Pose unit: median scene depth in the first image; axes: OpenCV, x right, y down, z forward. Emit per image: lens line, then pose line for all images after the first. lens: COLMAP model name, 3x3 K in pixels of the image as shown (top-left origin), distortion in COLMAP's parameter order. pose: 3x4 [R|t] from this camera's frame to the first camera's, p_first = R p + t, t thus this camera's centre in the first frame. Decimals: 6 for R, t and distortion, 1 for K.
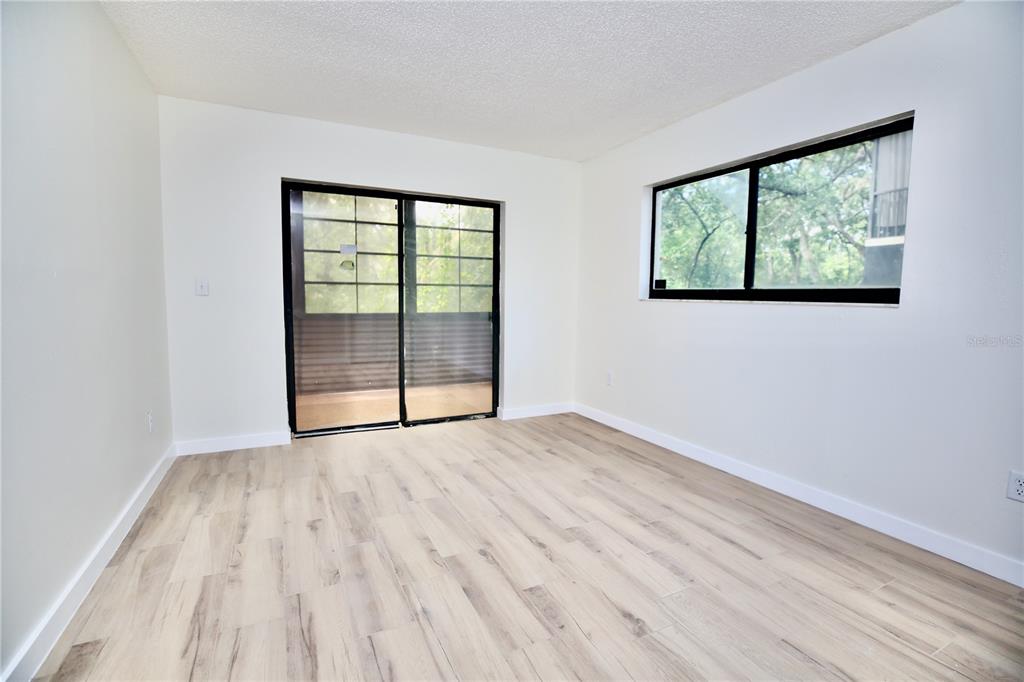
lens RADIAL K [[464.8, 0, 511.7], [0, 464.8, 338.4], [0, 0, 1]] dist [-0.045636, 0.013073]
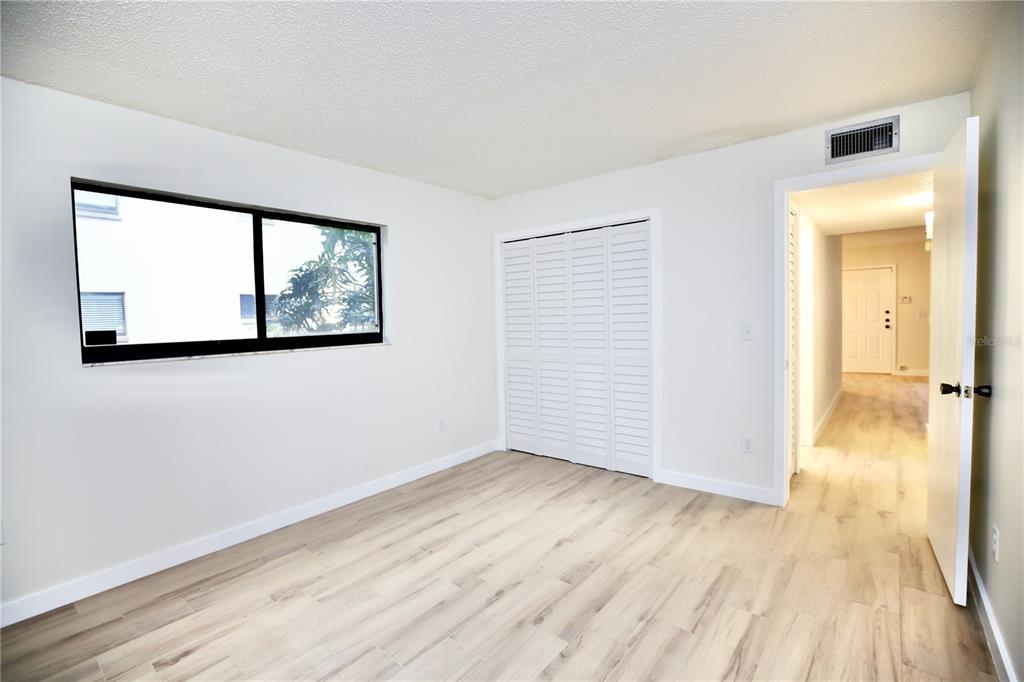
lens RADIAL K [[464.8, 0, 511.7], [0, 464.8, 338.4], [0, 0, 1]] dist [-0.045636, 0.013073]
pose [[-0.406475, -0.044702, 0.912568, -0.804825], [0.102684, 0.990239, 0.094244, -0.196293], [-0.907874, 0.132014, -0.397917, 1.228701]]
